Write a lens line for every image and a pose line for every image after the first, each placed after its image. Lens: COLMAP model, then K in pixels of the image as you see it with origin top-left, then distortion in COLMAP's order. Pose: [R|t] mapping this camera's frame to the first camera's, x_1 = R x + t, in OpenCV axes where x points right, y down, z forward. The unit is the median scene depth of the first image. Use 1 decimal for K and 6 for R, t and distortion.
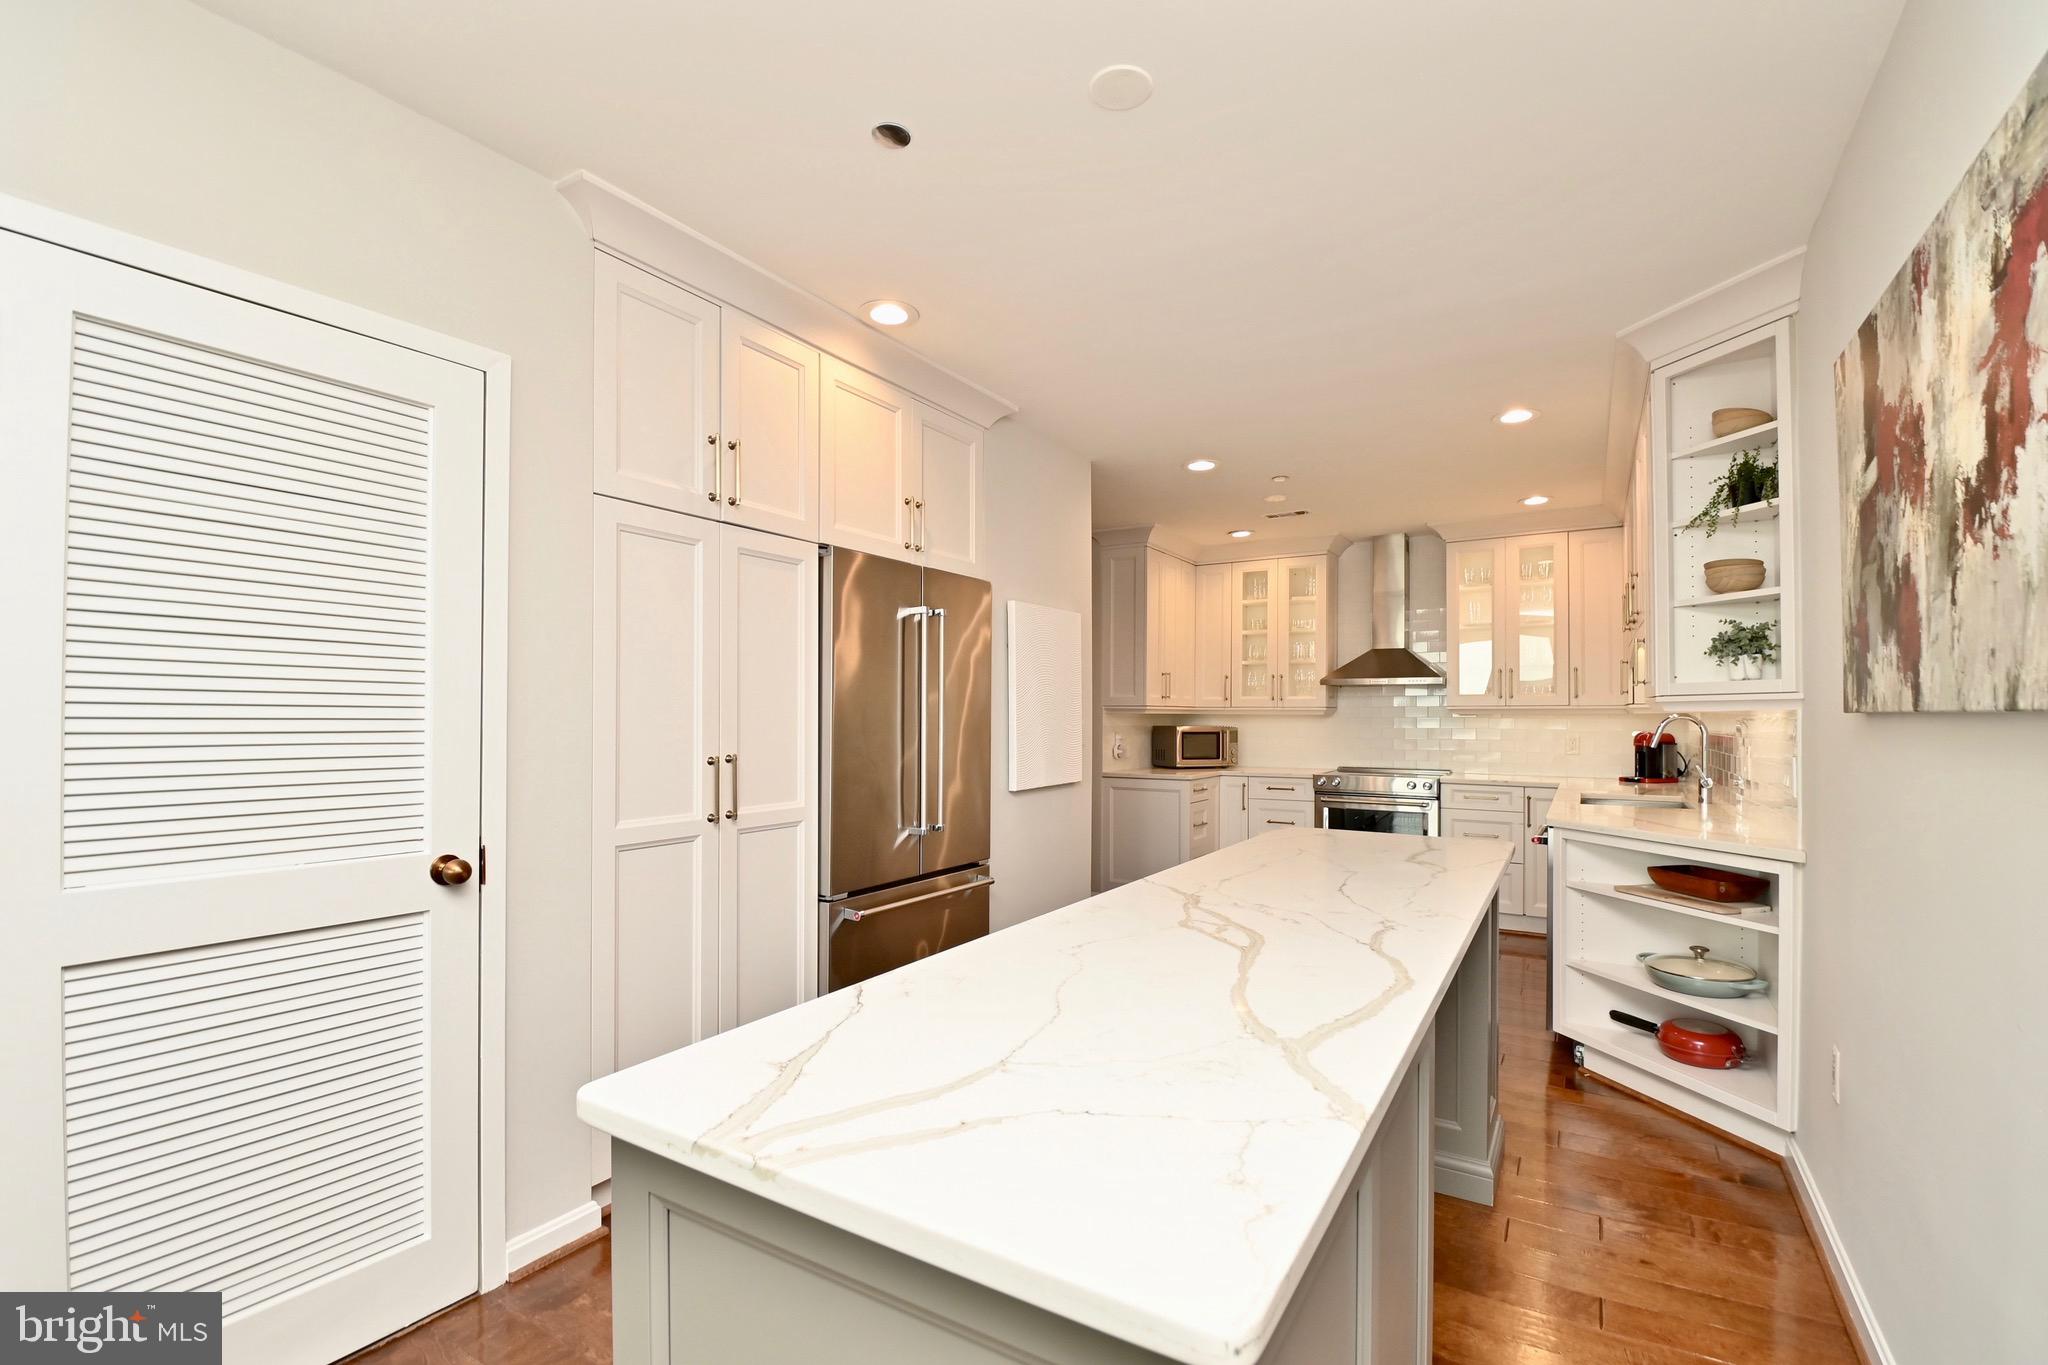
lens RADIAL K [[899.0, 0, 1031.9], [0, 899.0, 711.2], [0, 0, 1]] dist [0.002639, -0.014858]
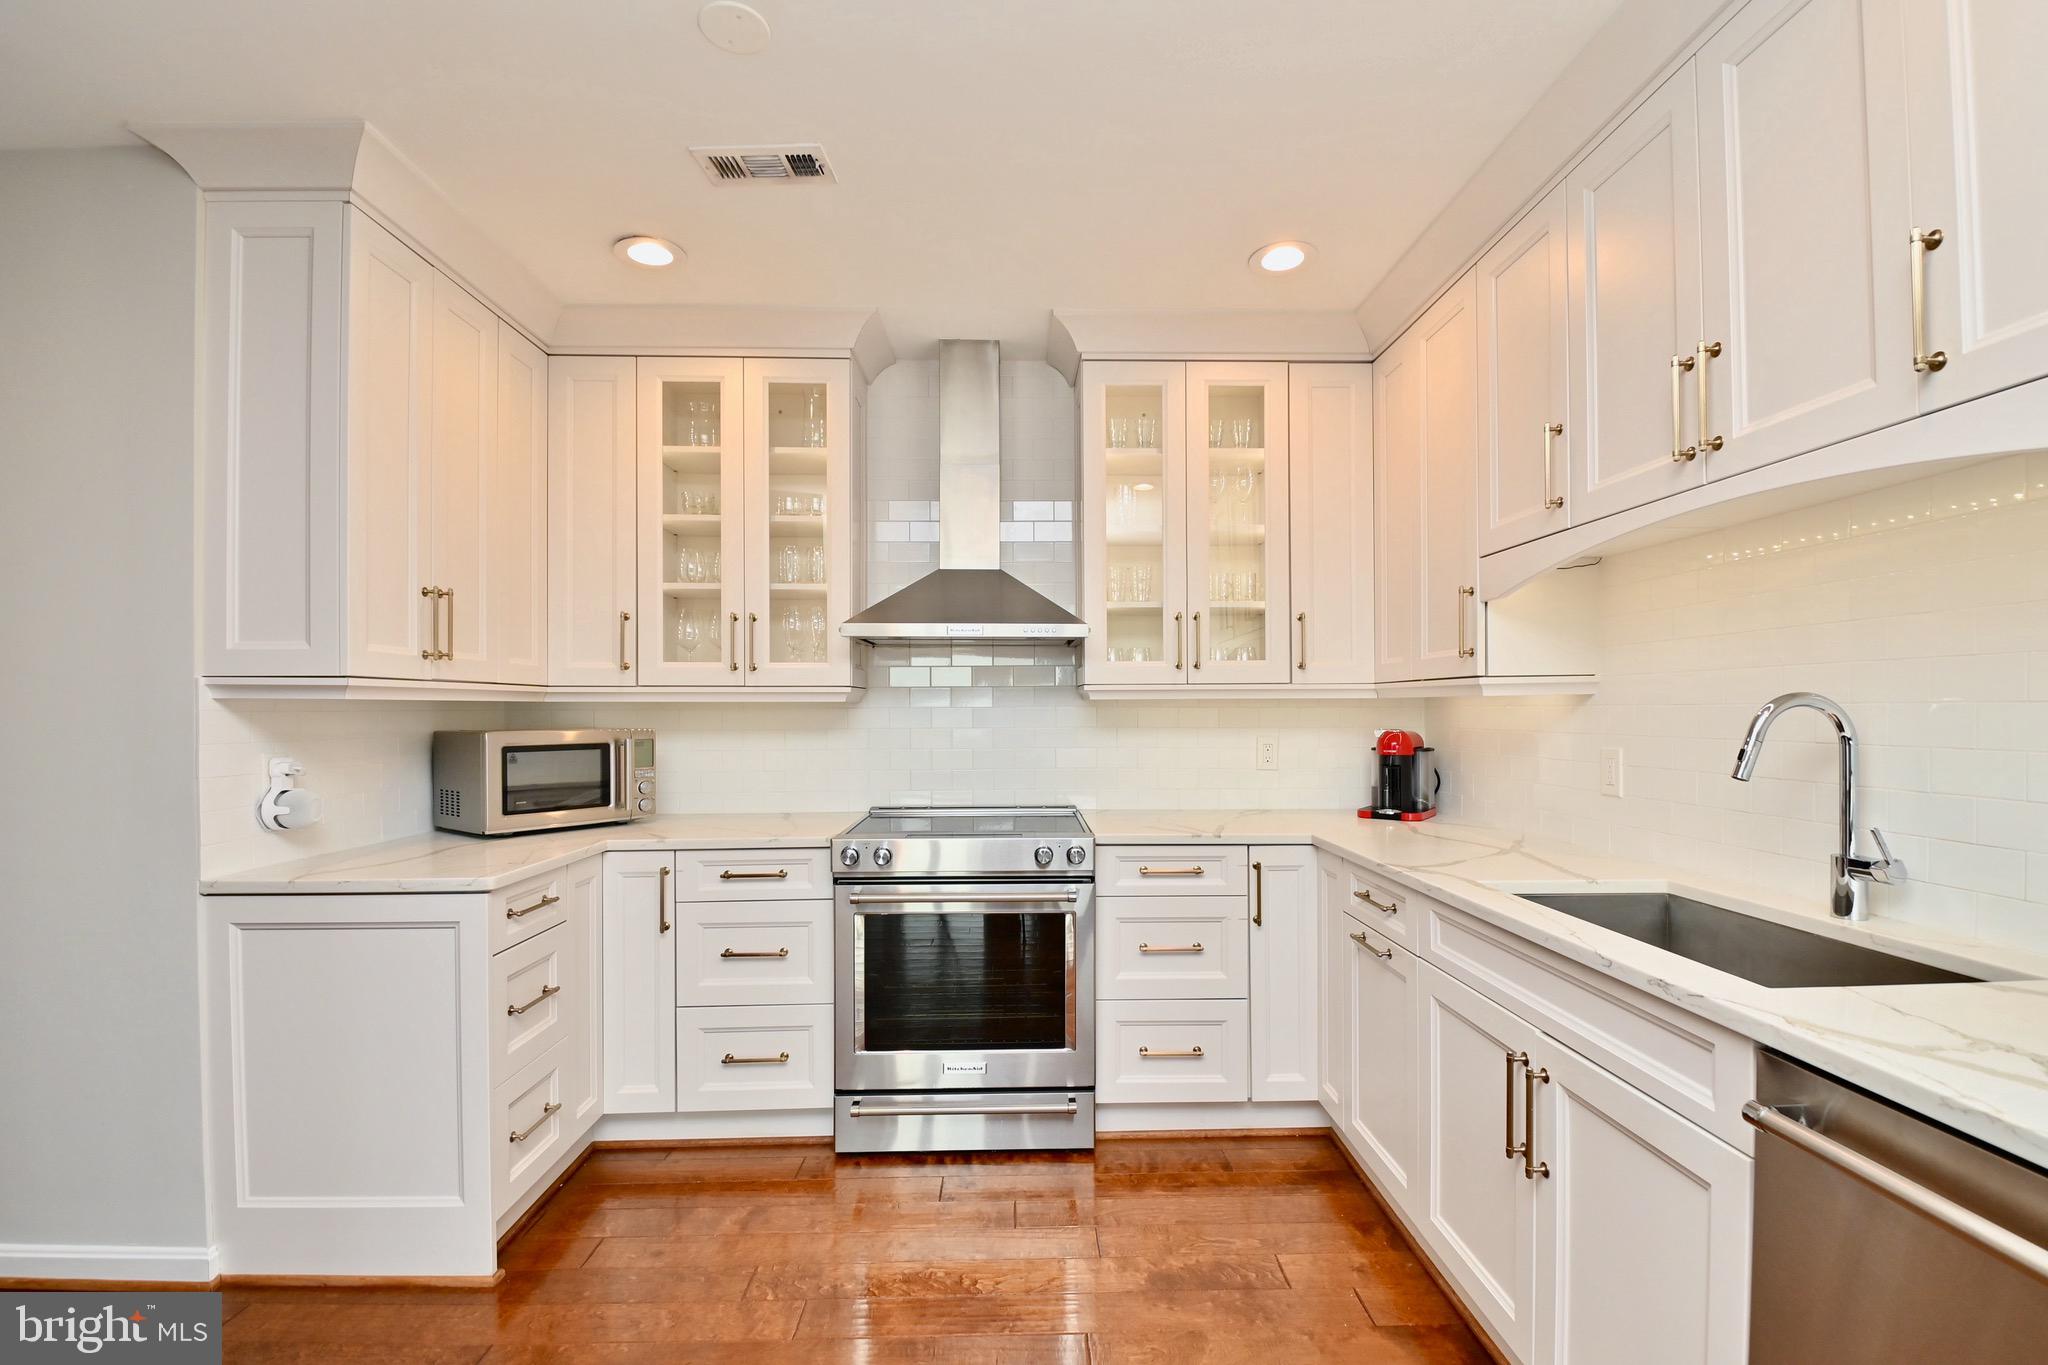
lens RADIAL K [[899.0, 0, 1035.0], [0, 899.0, 712.3], [0, 0, 1]] dist [0.002639, -0.014858]
pose [[0.836963, -0.007853, 0.547203, 0.337111], [0.002282, 0.999938, 0.010860, 0.009471], [-0.547255, -0.007841, 0.836929, 1.235667]]
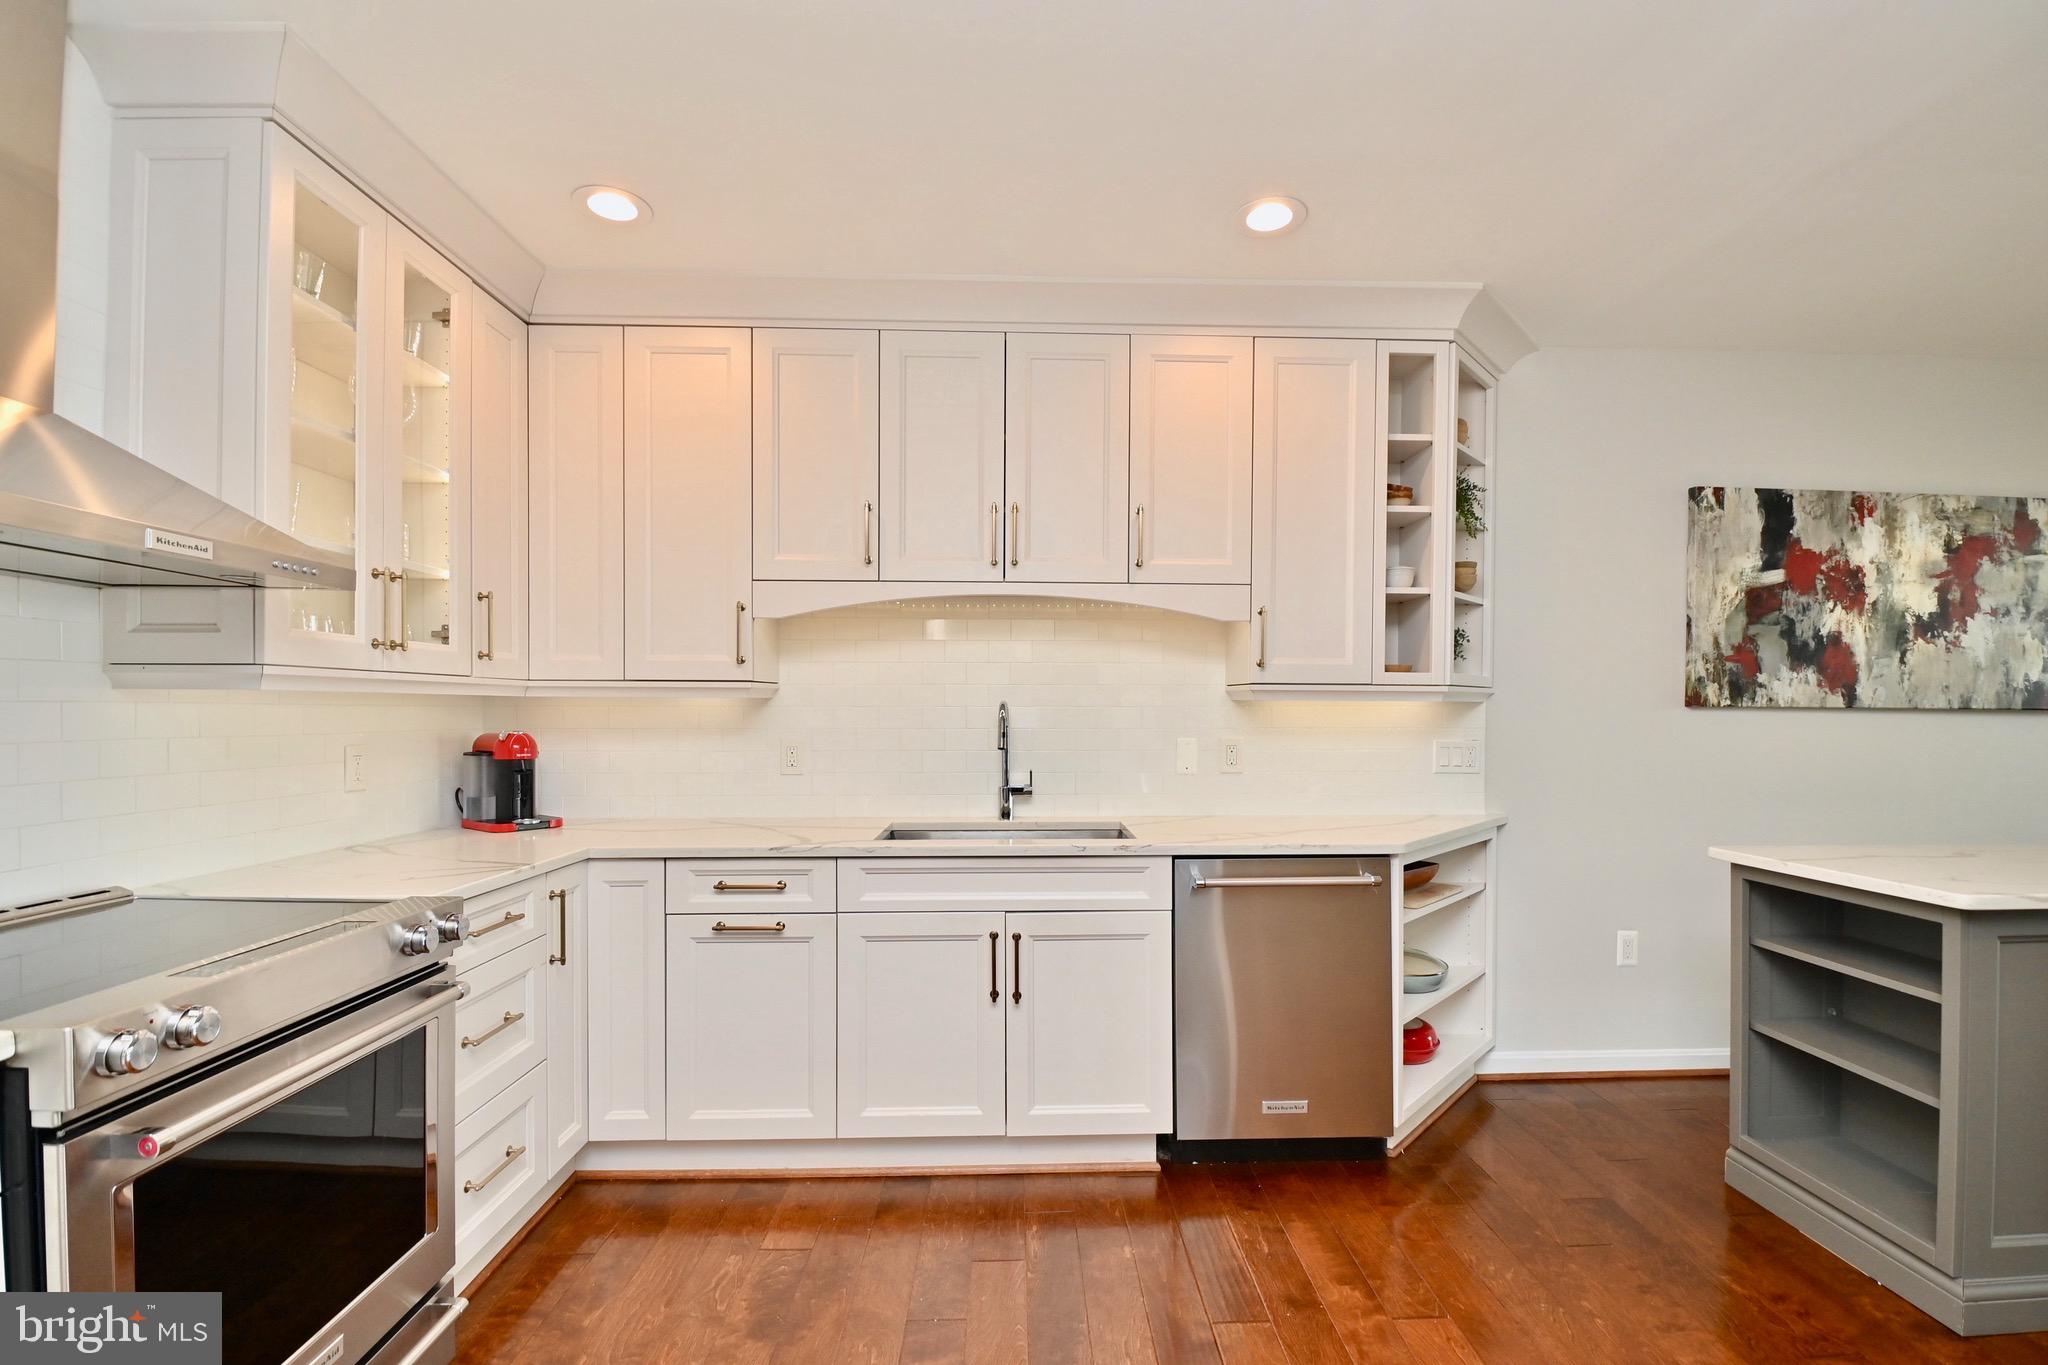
lens RADIAL K [[899.0, 0, 1038.2], [0, 899.0, 718.6], [0, 0, 1]] dist [0.002639, -0.014858]
pose [[-0.557338, -0.012582, 0.830190, 0.156543], [-0.010510, 0.999912, 0.008099, 0.015781], [-0.830219, -0.004212, -0.557421, 1.985289]]
